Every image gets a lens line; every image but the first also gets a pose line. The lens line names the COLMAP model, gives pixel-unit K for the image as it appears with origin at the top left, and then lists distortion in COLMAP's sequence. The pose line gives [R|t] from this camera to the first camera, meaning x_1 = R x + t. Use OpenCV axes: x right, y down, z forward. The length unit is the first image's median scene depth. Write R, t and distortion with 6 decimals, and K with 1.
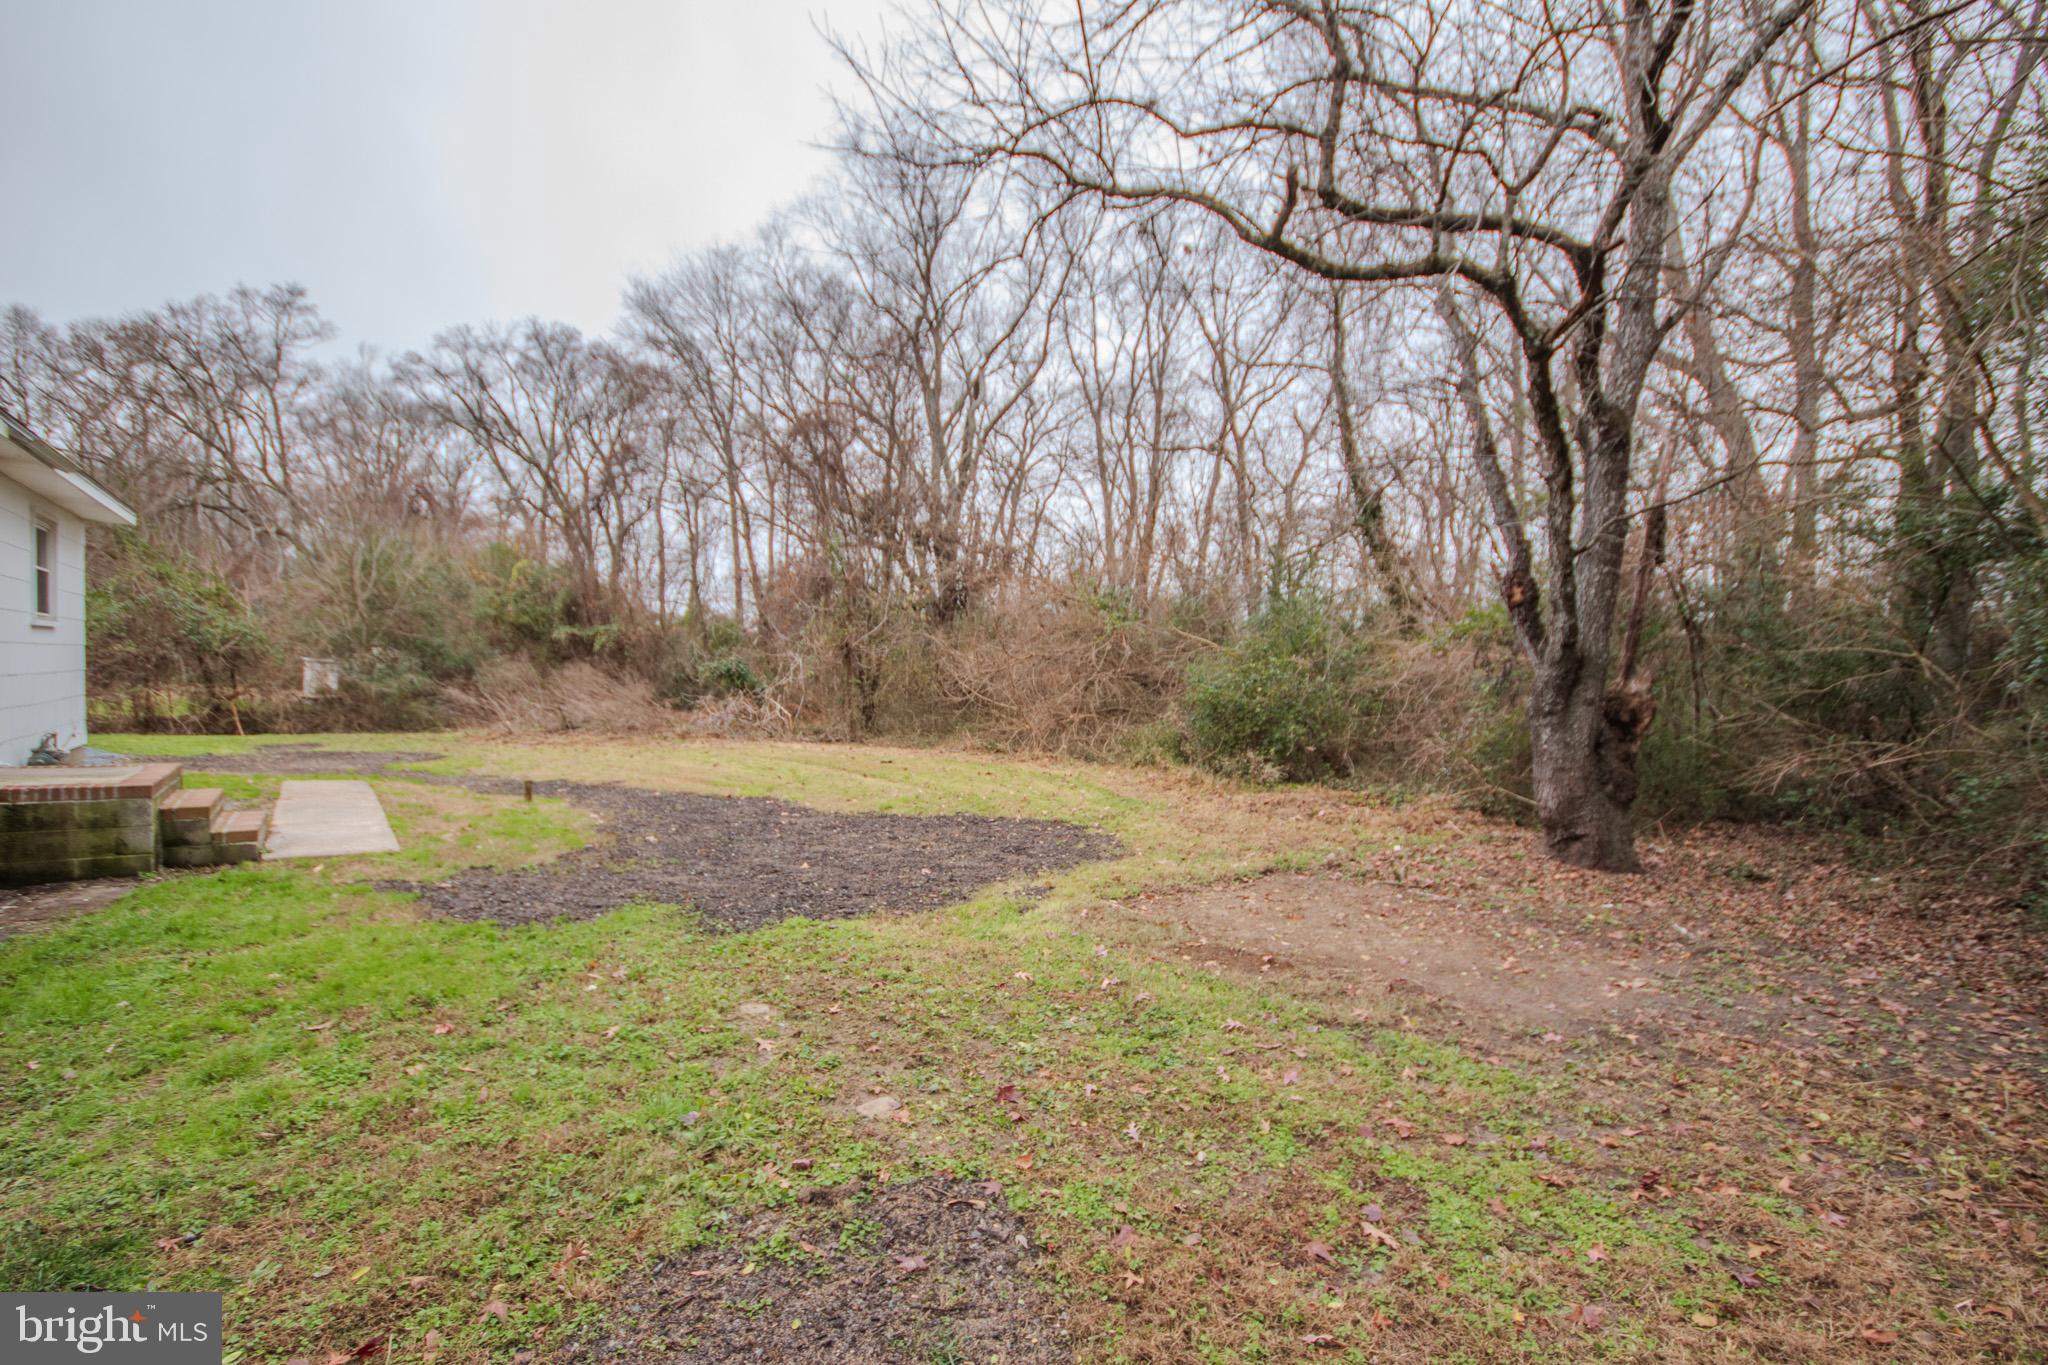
lens RADIAL K [[938.6, 0, 1022.0], [0, 938.6, 692.4], [0, 0, 1]] dist [-0.000538, -0.000400]
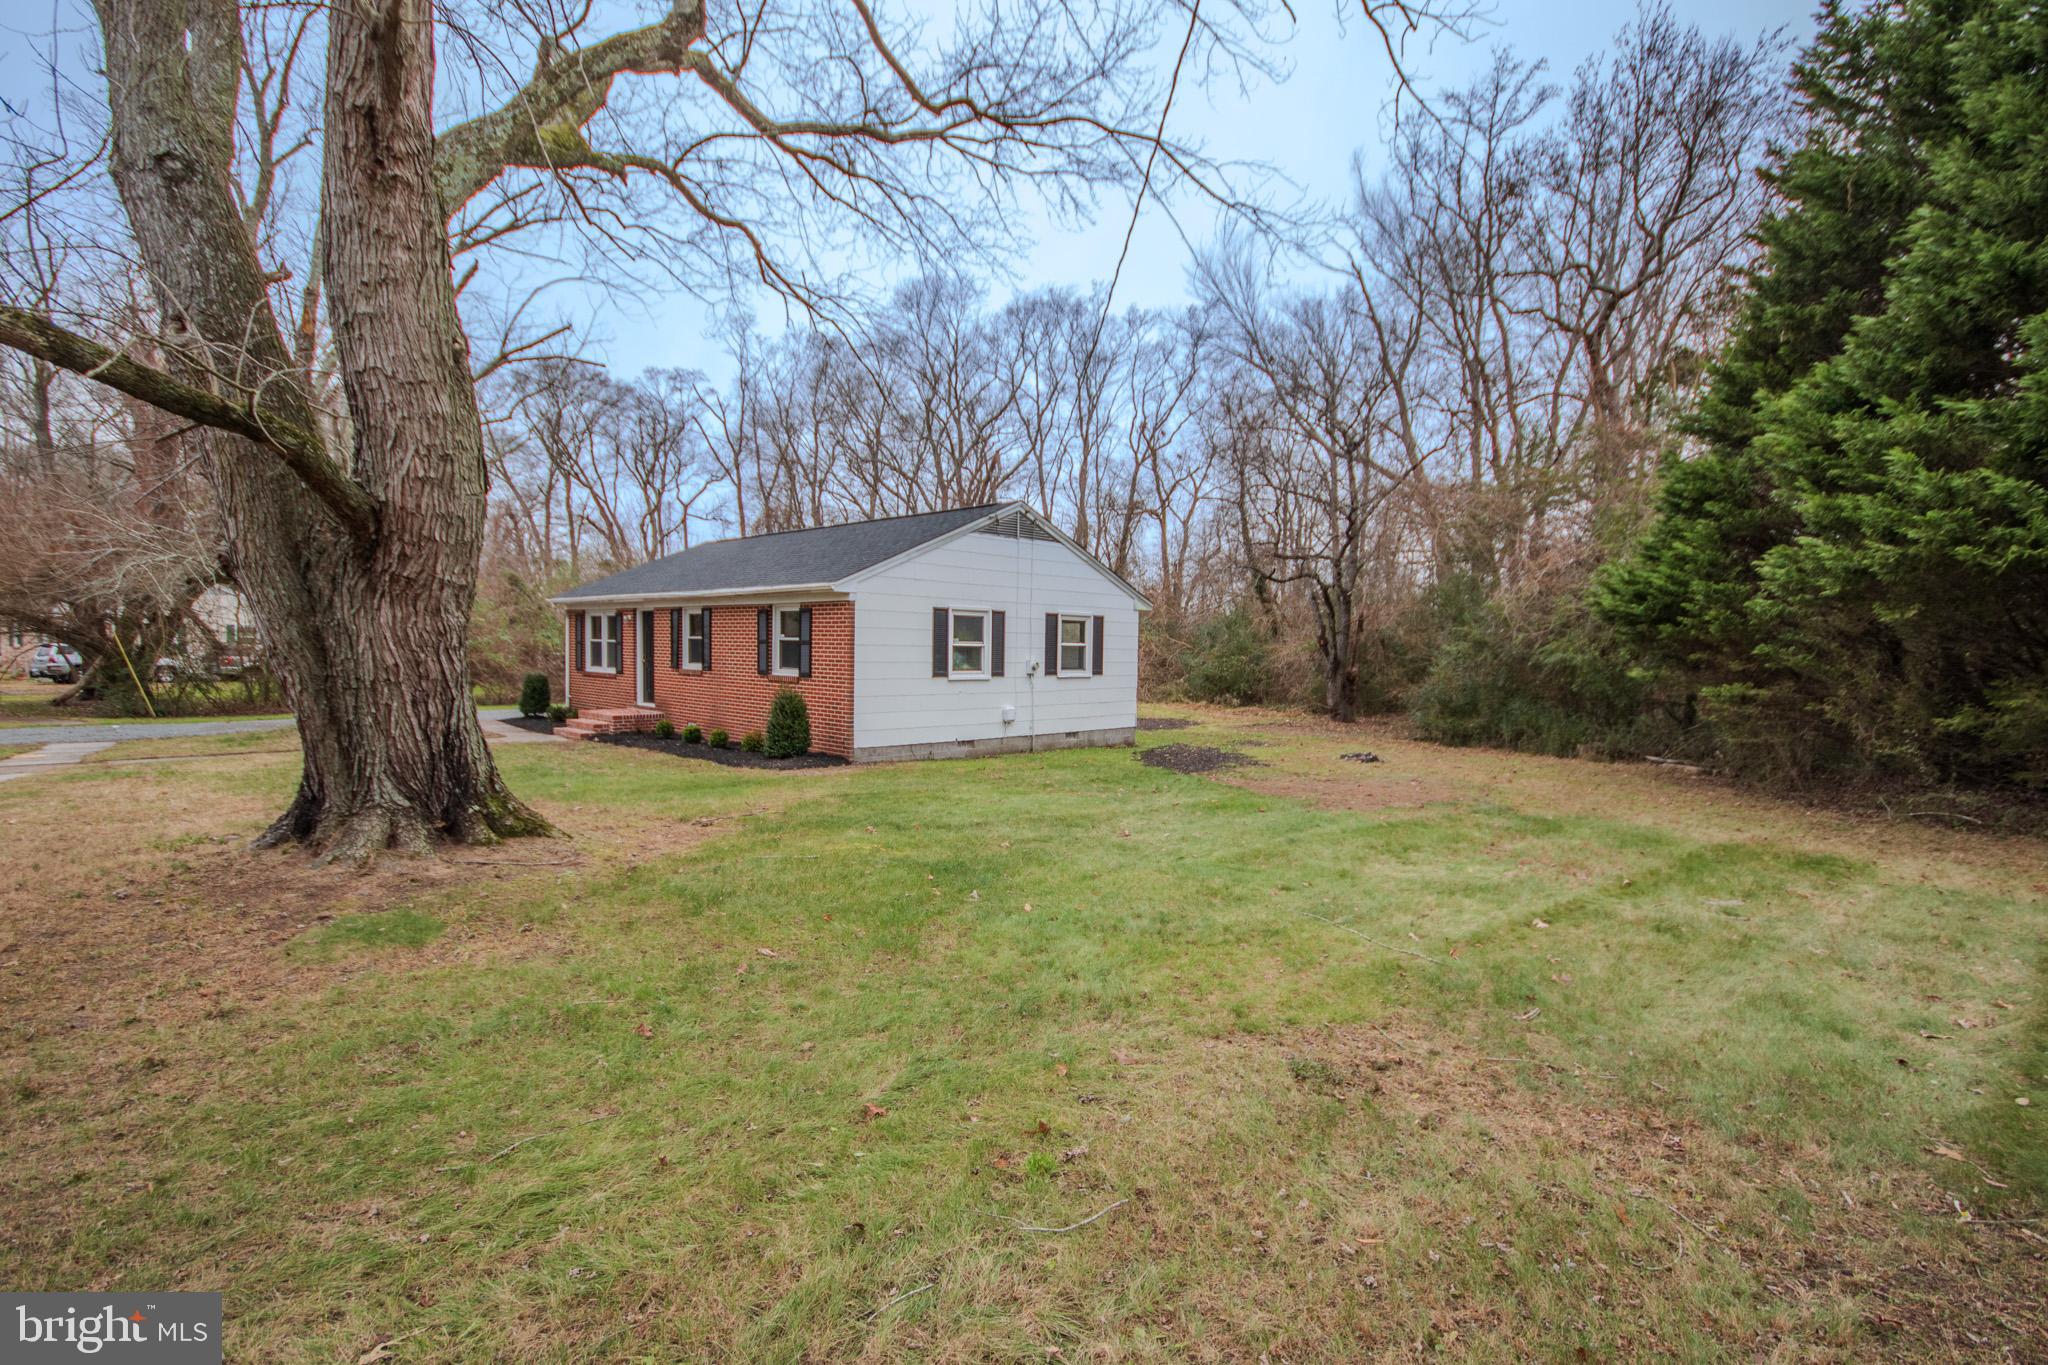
lens RADIAL K [[938.6, 0, 1026.0], [0, 938.6, 677.5], [0, 0, 1]] dist [-0.000538, -0.000400]
pose [[0.986164, -0.007928, 0.165583, -1.072893], [0.006046, 0.999911, 0.011862, -0.024488], [-0.165662, -0.010697, 0.986125, -2.136516]]
